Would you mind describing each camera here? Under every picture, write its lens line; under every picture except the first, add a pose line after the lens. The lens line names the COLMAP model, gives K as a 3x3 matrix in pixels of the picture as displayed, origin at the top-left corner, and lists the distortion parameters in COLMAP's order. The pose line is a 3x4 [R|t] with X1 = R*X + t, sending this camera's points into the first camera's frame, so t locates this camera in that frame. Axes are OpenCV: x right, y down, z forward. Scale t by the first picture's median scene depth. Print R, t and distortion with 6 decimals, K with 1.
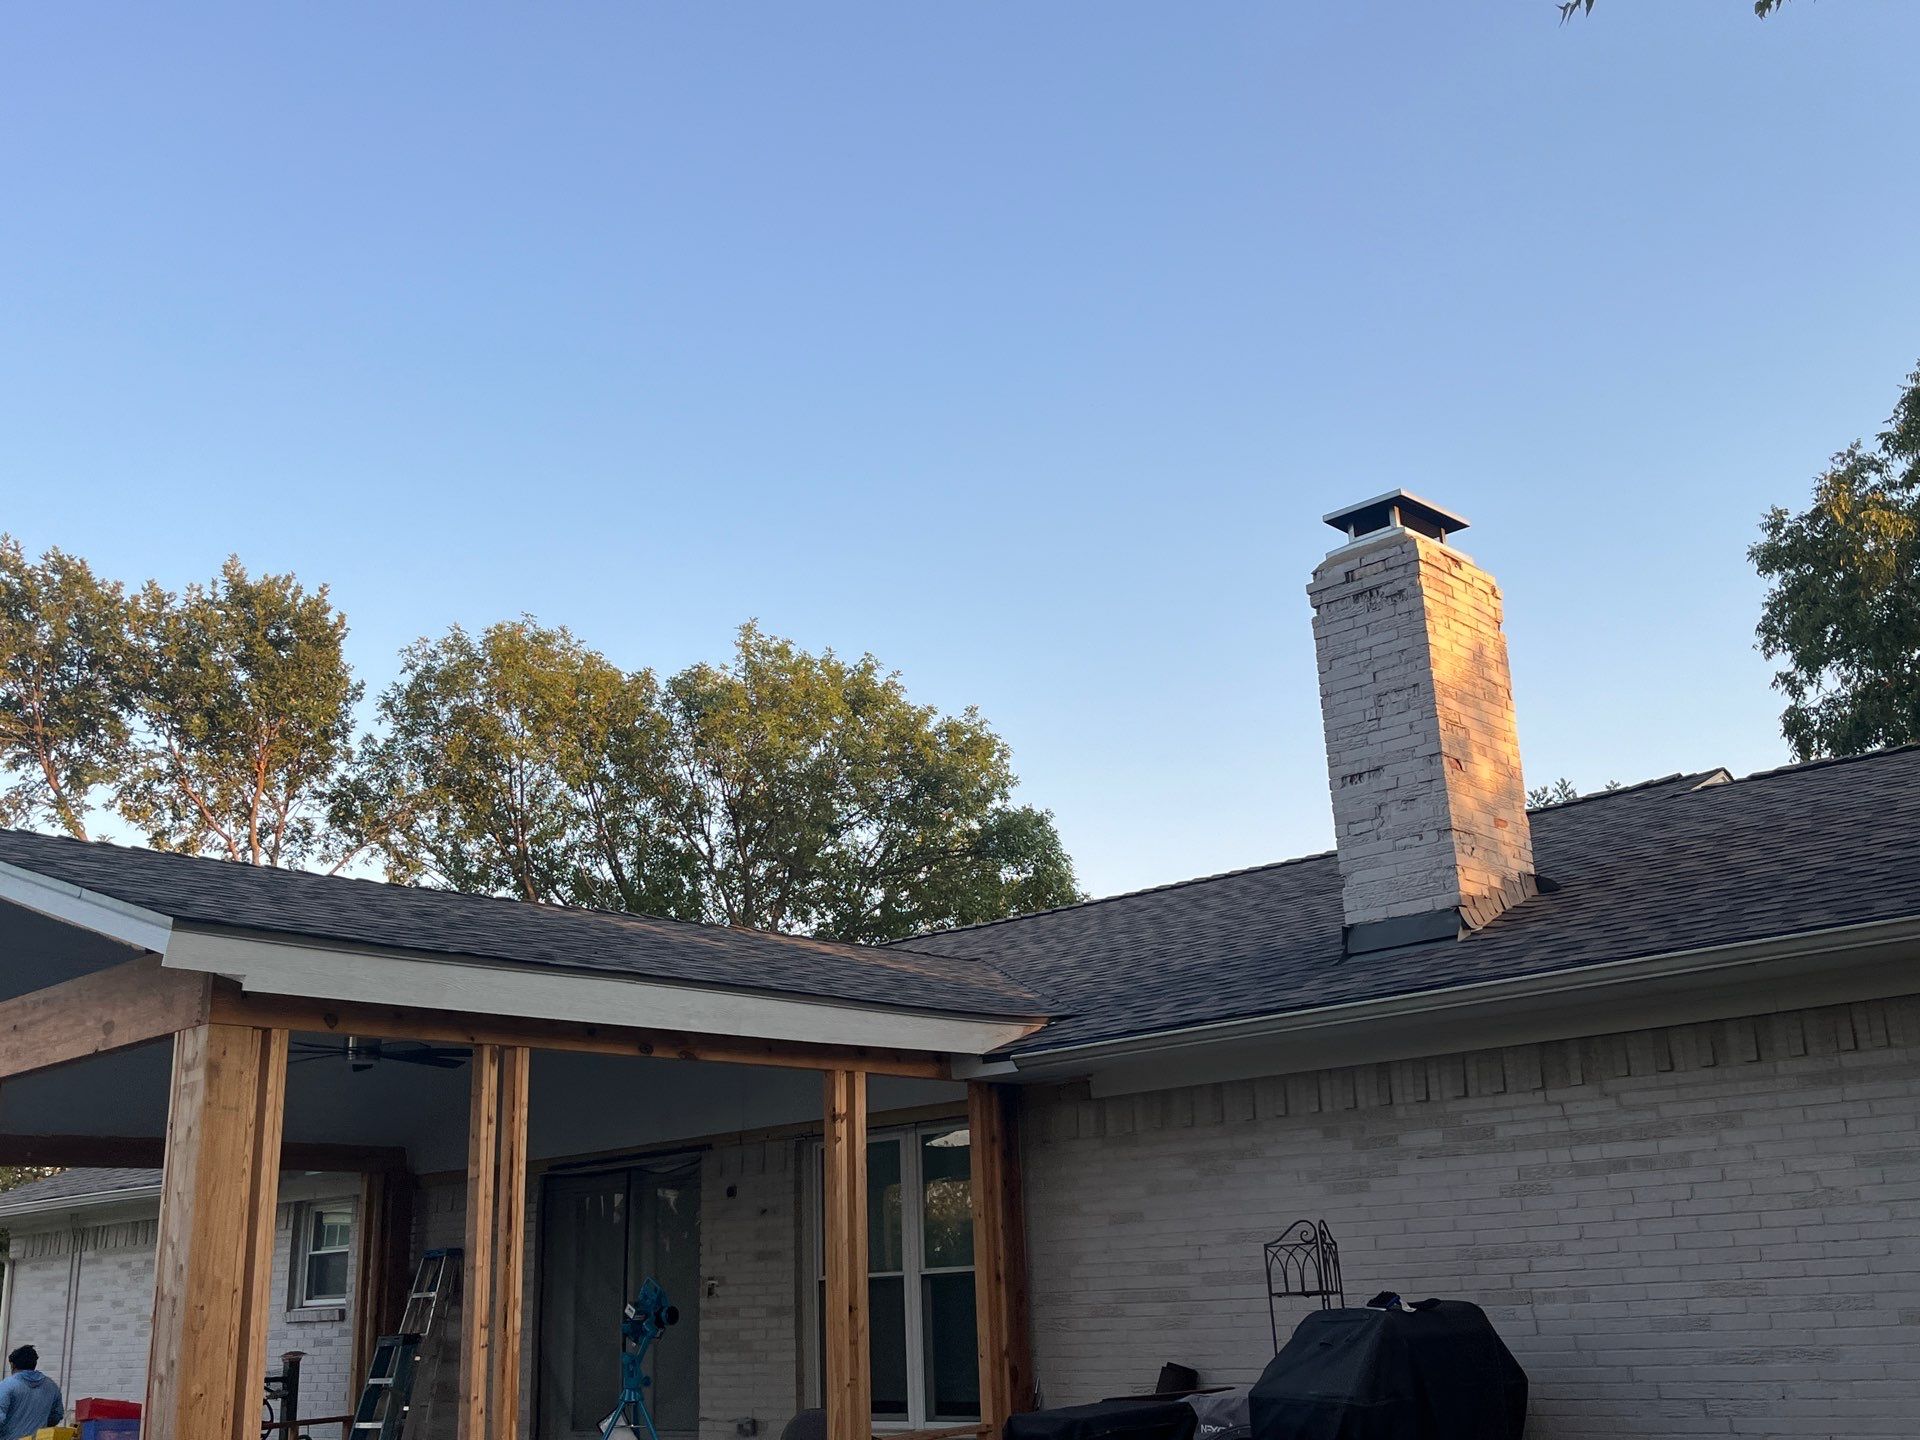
lens RADIAL K [[1790.2, 0, 961.9], [0, 1790.2, 731.4], [0, 0, 1]] dist [0.030568, -0.021715]
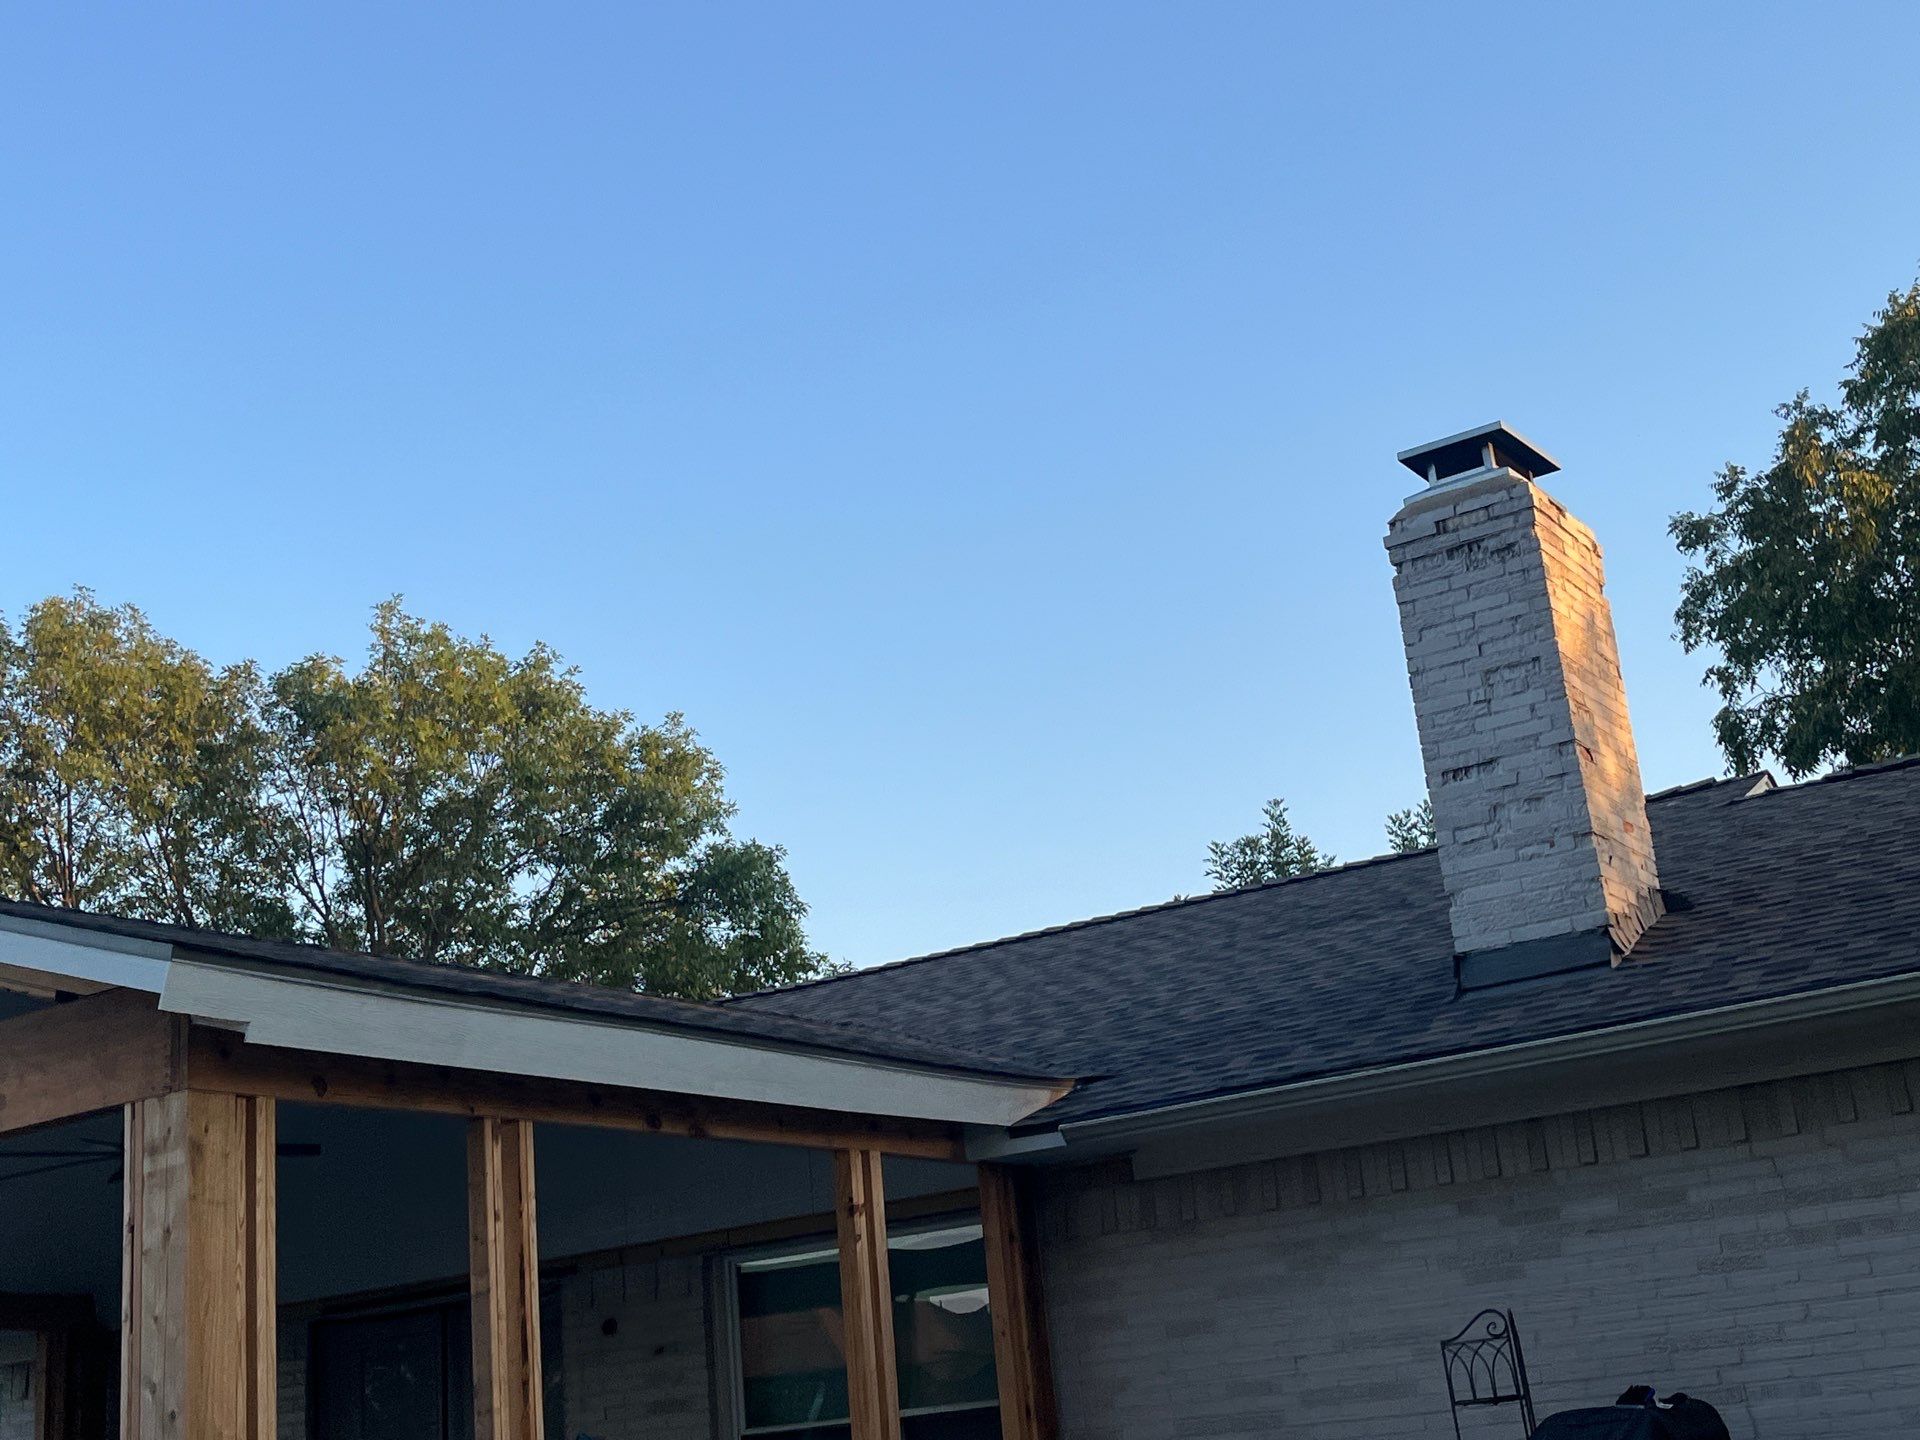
lens RADIAL K [[2309.3, 0, 955.8], [0, 2309.3, 701.2], [0, 0, 1]] dist [0.085400, -0.220575]
pose [[0.987546, 0.000994, 0.157326, -0.172061], [0.002421, 0.999766, -0.021510, 0.015355], [-0.157311, 0.021623, 0.987312, -0.004871]]
